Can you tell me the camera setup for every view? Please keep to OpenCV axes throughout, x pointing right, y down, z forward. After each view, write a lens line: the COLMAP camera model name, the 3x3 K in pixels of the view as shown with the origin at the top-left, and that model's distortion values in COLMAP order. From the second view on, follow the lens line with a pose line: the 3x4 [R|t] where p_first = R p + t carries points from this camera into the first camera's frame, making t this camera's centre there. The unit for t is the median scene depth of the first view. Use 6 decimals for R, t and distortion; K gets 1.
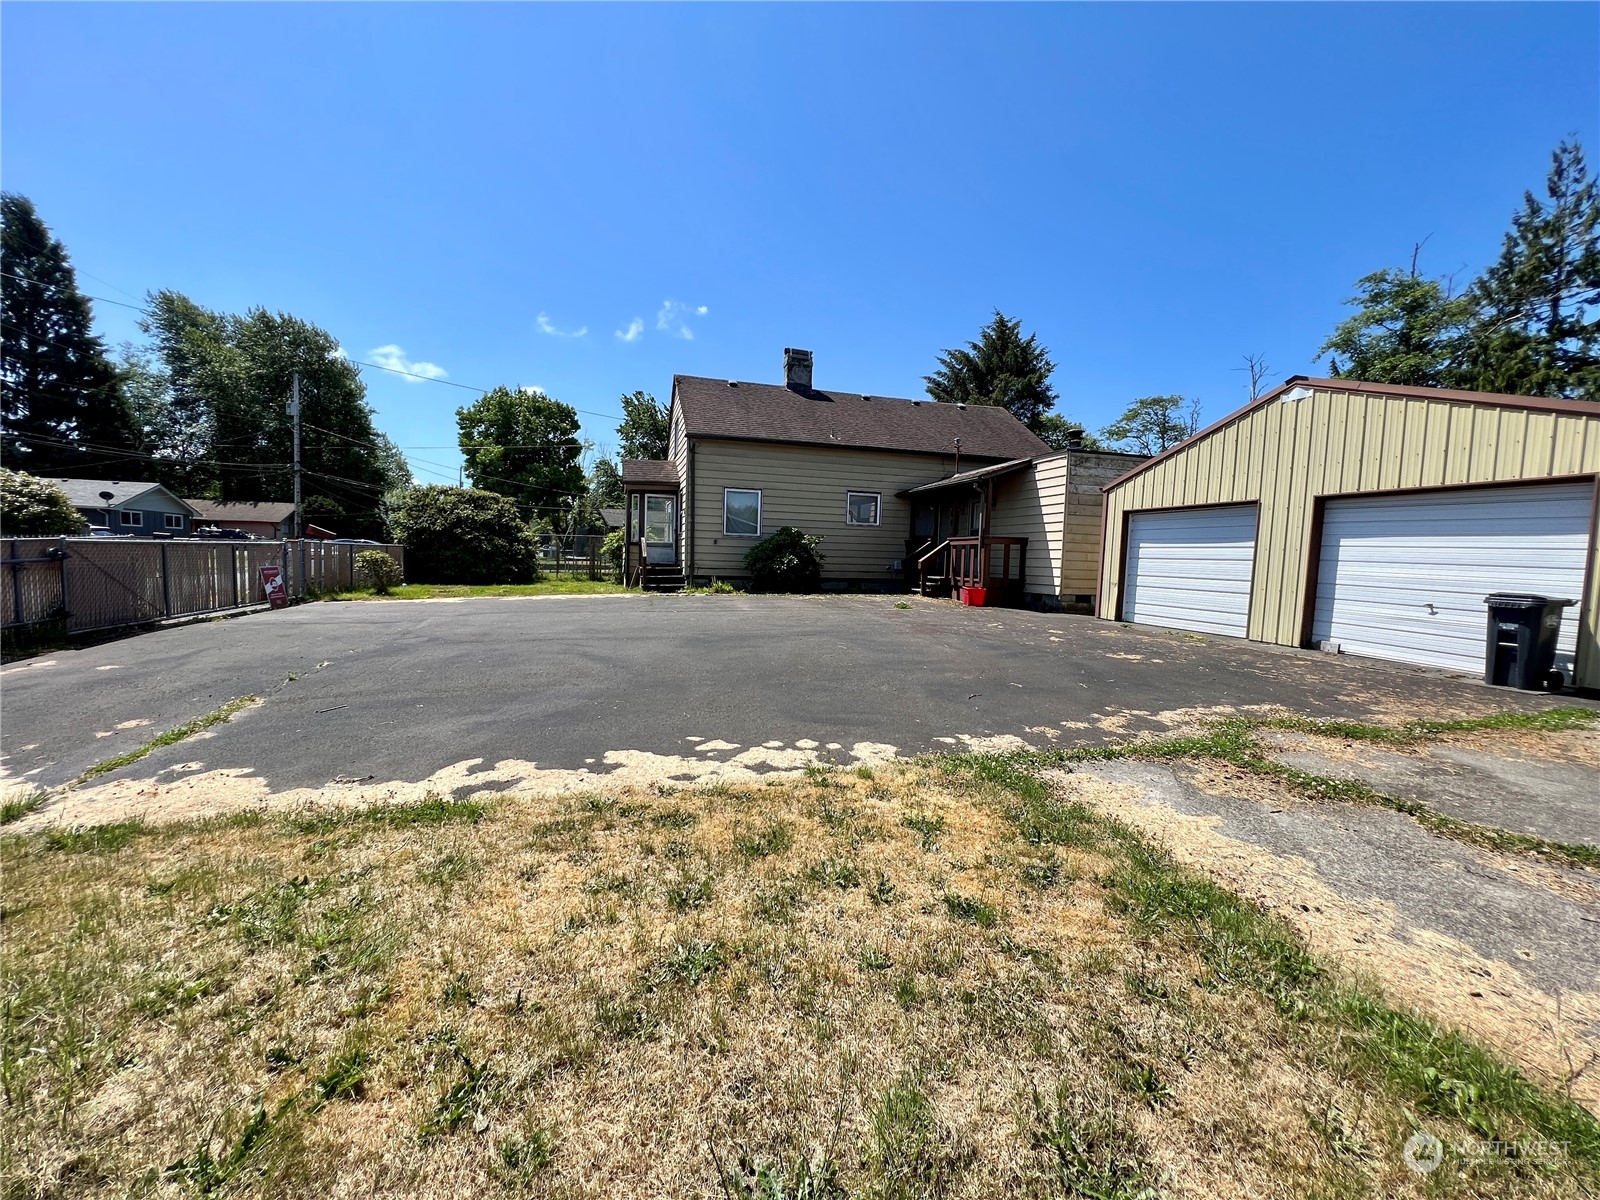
lens RADIAL K [[644.1, 0, 794.5], [0, 644.1, 598.0], [0, 0, 1]] dist [-0.001614, 0.000204]
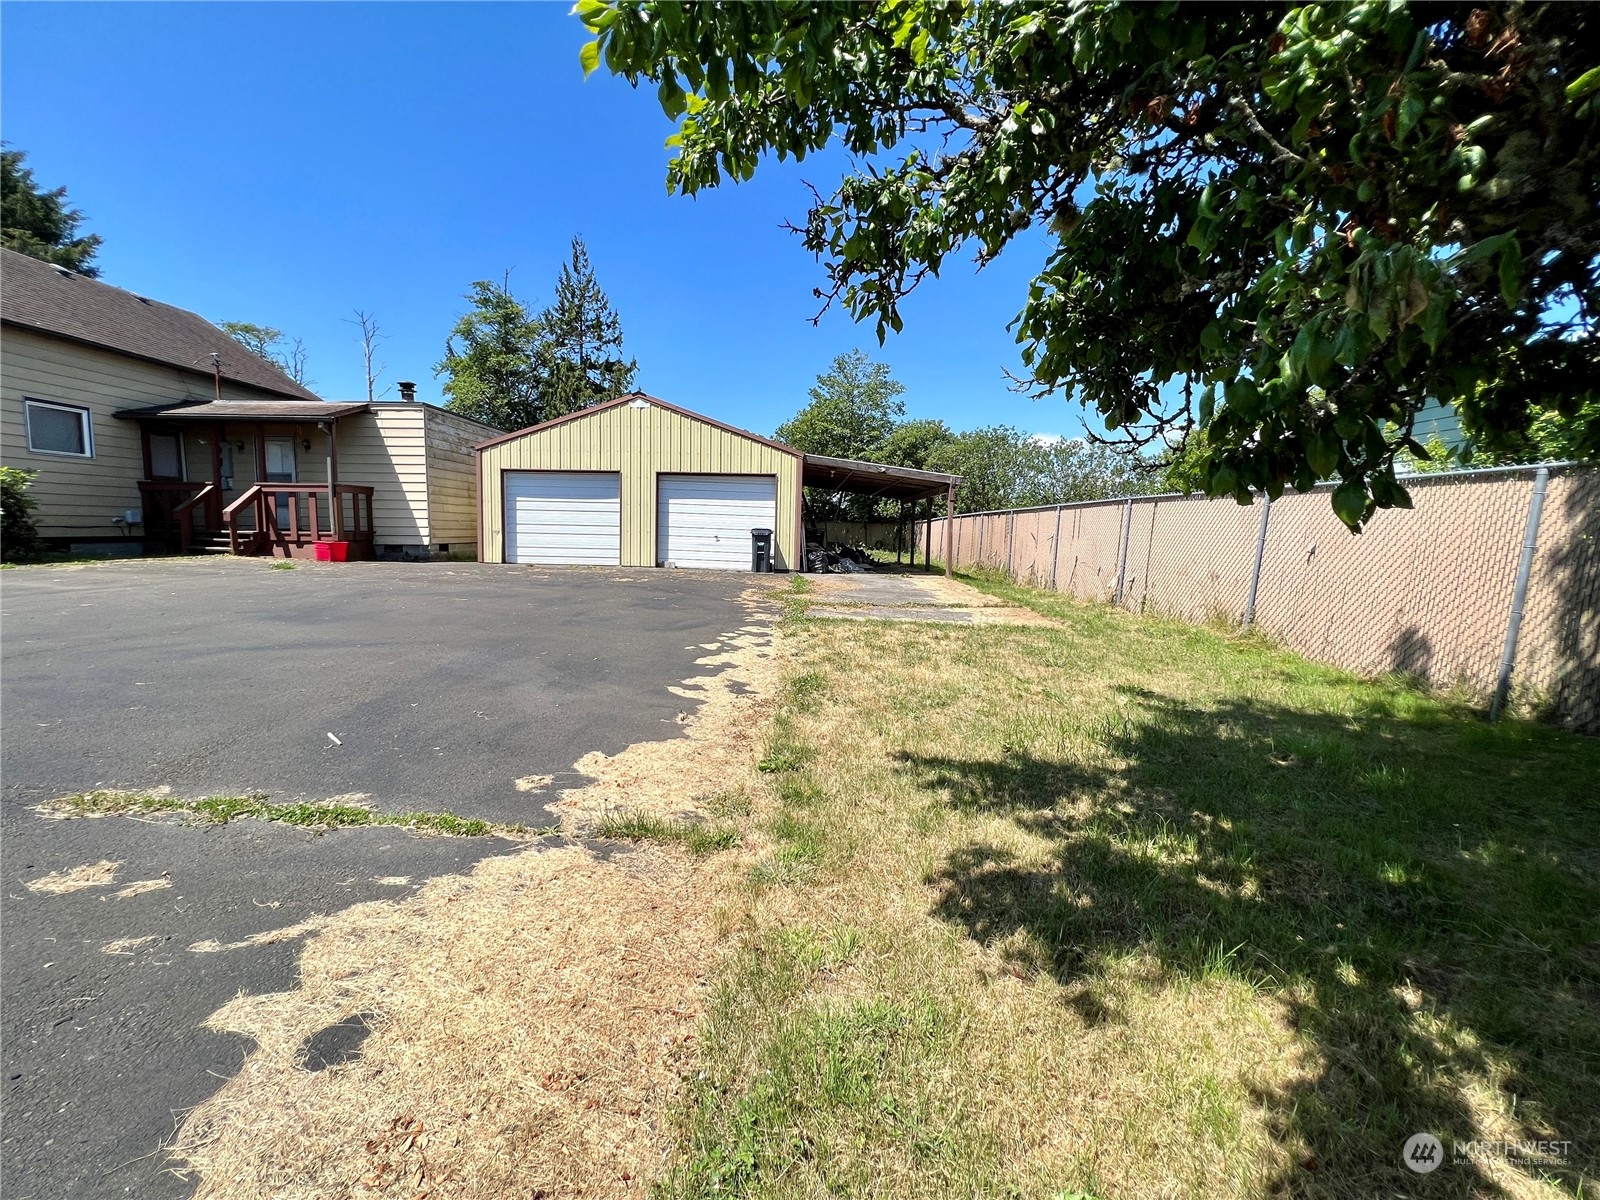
lens RADIAL K [[644.1, 0, 798.3], [0, 644.1, 594.9], [0, 0, 1]] dist [-0.001614, 0.000204]
pose [[0.285428, -0.119349, 0.950940, -0.346003], [0.051626, 0.992690, 0.109093, -0.005450], [-0.957009, 0.017955, 0.289503, 0.105847]]
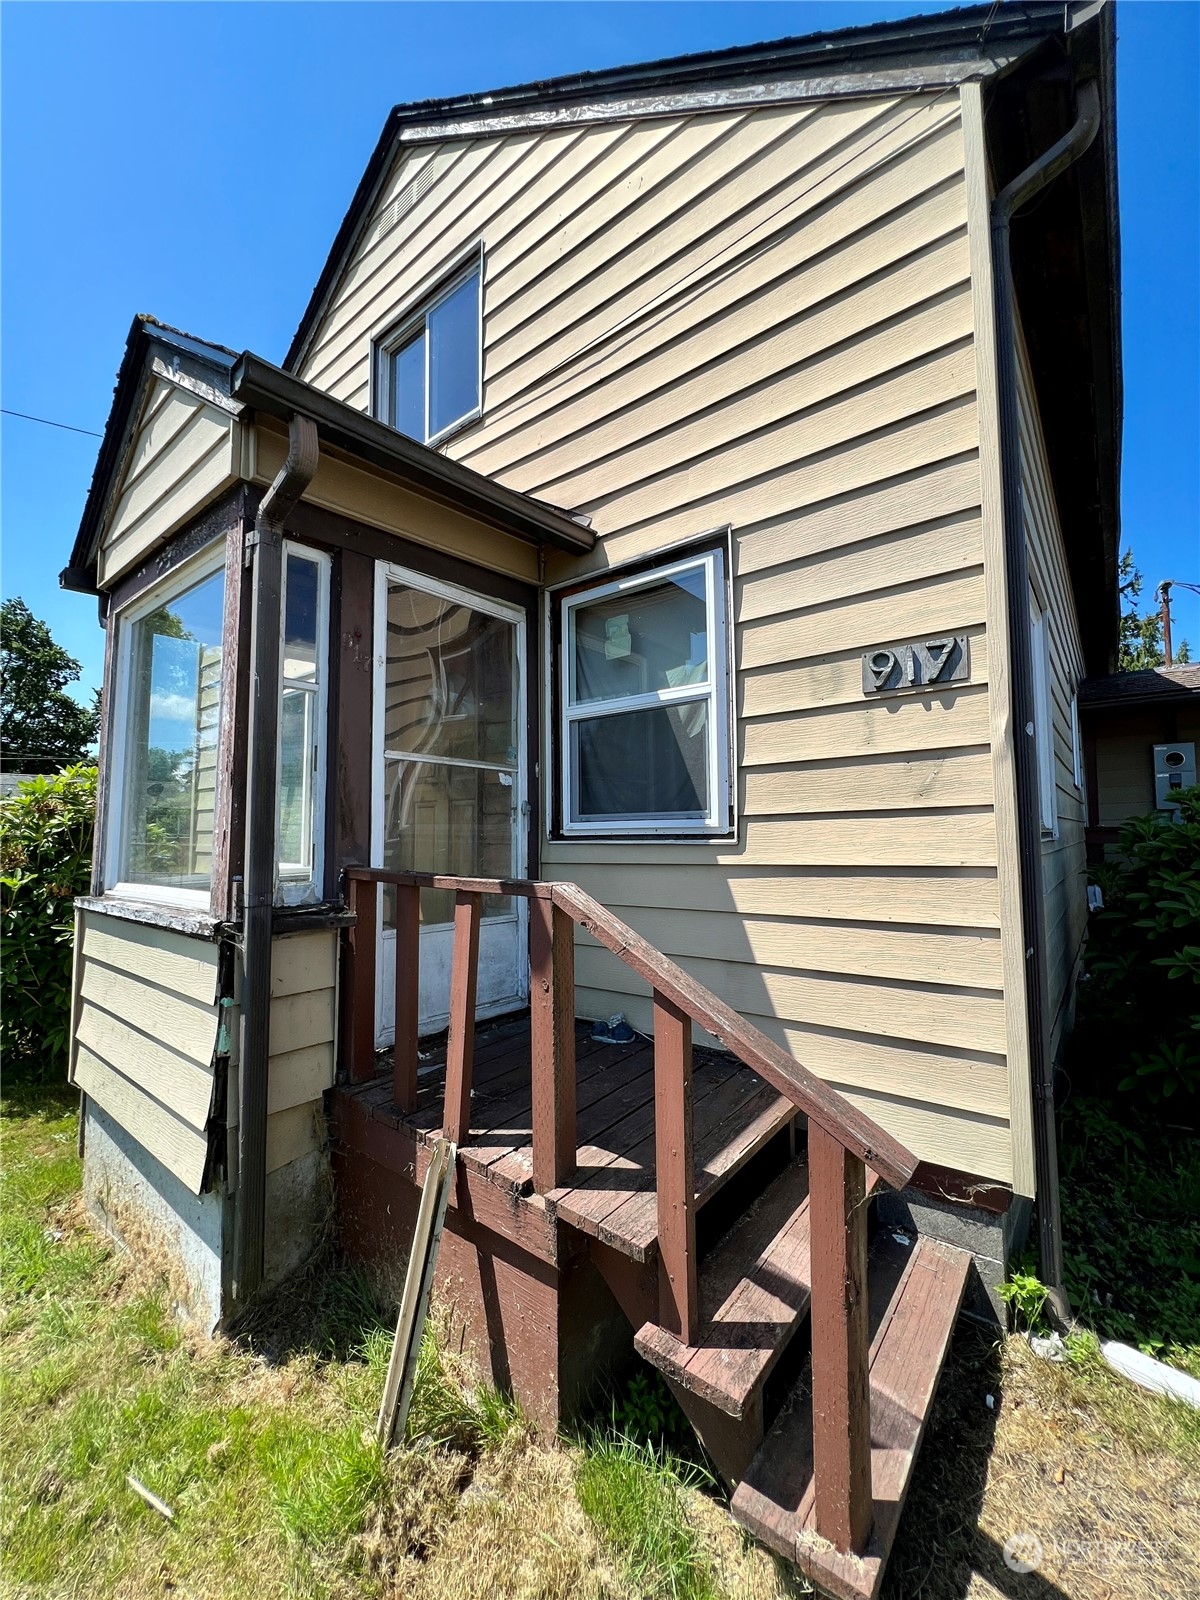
lens RADIAL K [[645.8, 0, 597.2], [0, 645.8, 795.0], [0, 0, 1]] dist [-0.003584, -0.000088]
pose [[0.816421, 0.000848, 0.577457, -0.303105], [0.067713, 0.992960, -0.097192, -0.101999], [-0.573474, 0.118451, 0.810615, 0.952170]]
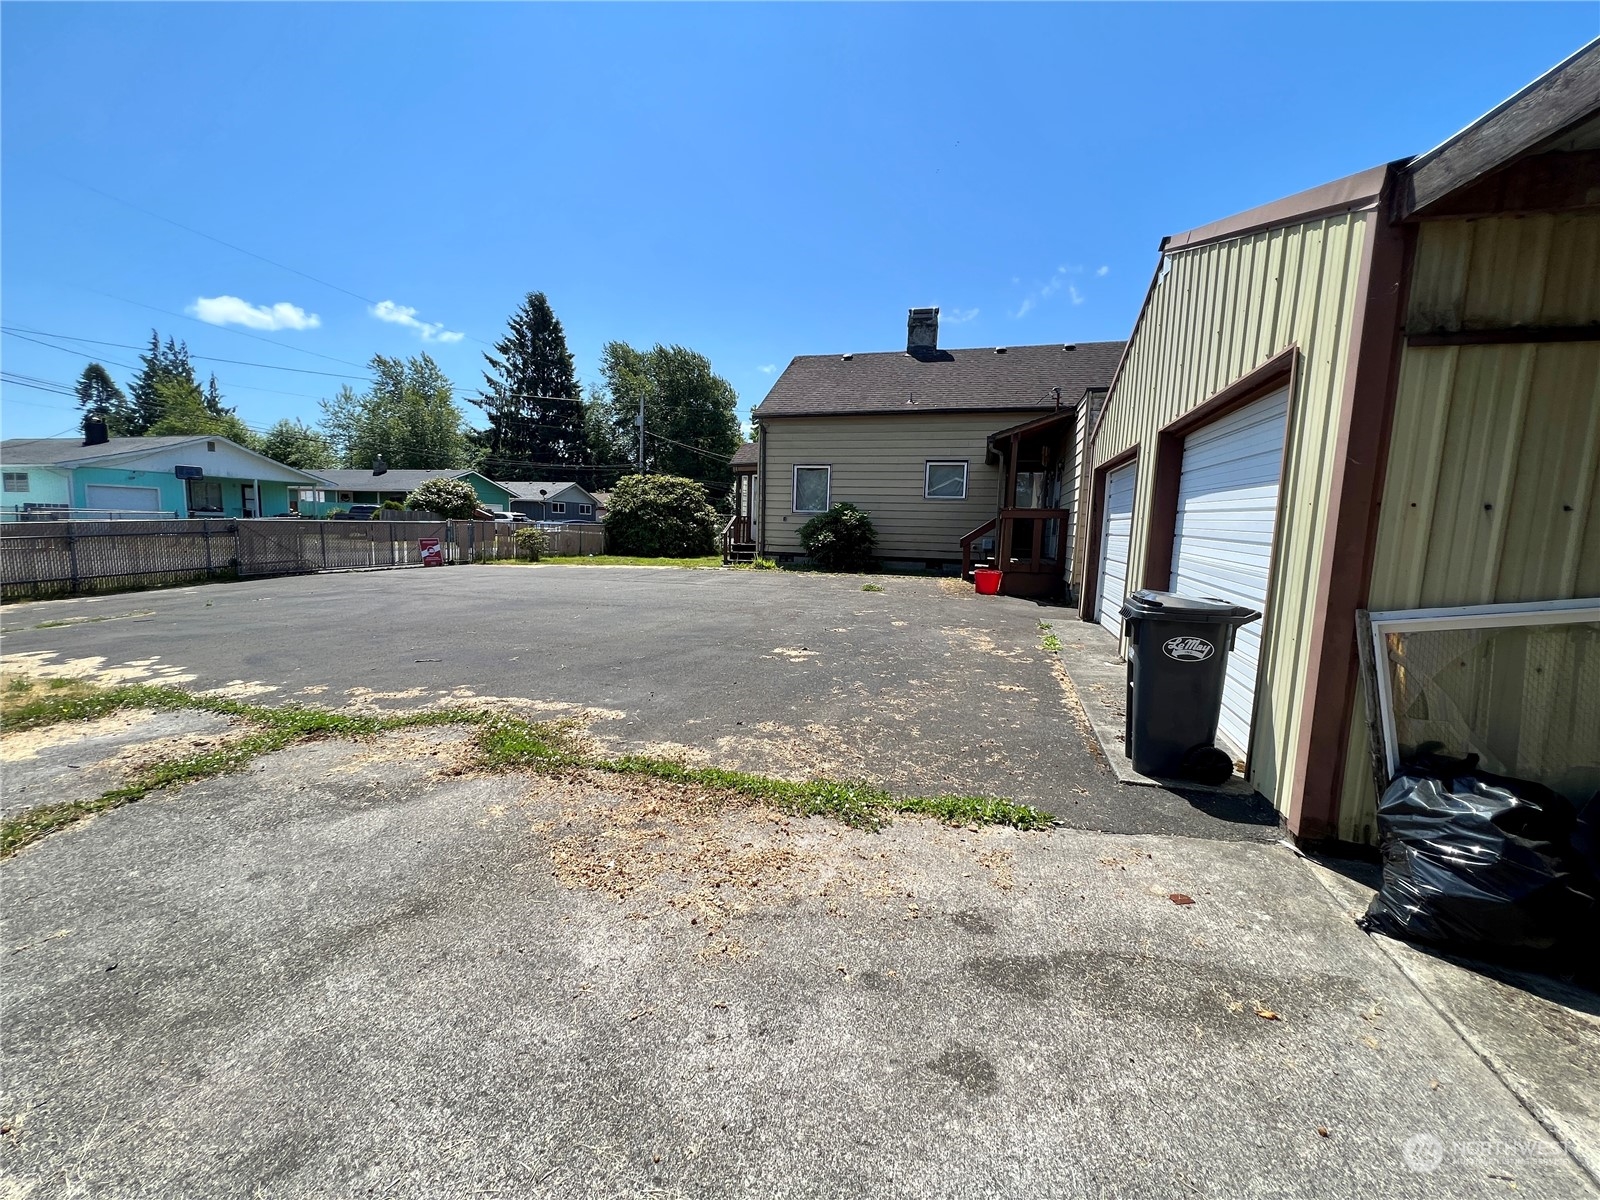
lens RADIAL K [[644.1, 0, 806.1], [0, 644.1, 601.8], [0, 0, 1]] dist [-0.001614, 0.000204]
pose [[0.843759, 0.058761, -0.533496, 0.466652], [-0.040433, 0.998123, 0.045989, -0.004799], [0.535197, -0.017233, 0.844551, 0.158434]]
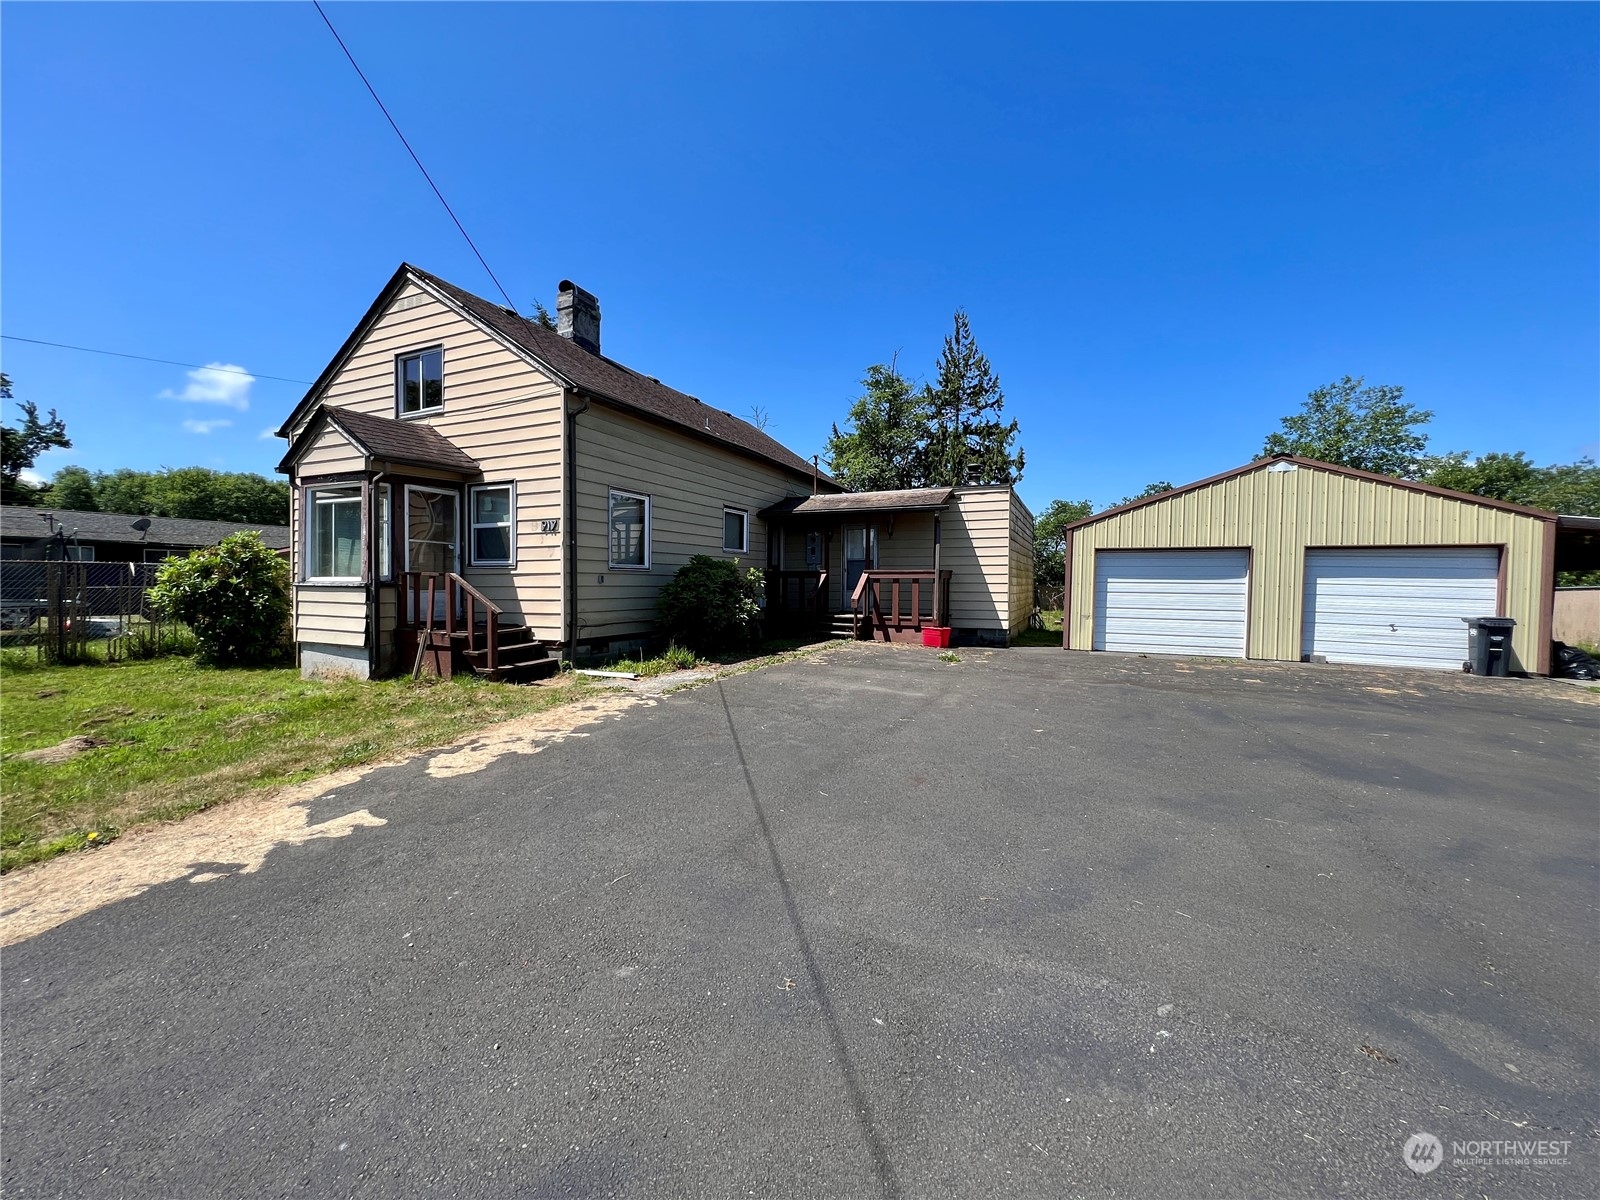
lens RADIAL K [[644.1, 0, 797.2], [0, 644.1, 596.8], [0, 0, 1]] dist [-0.001614, 0.000204]
pose [[0.646825, -0.041696, 0.761498, -0.462461], [0.059922, 0.998196, 0.003757, -0.064253], [-0.760281, 0.043200, 0.648156, 0.495963]]
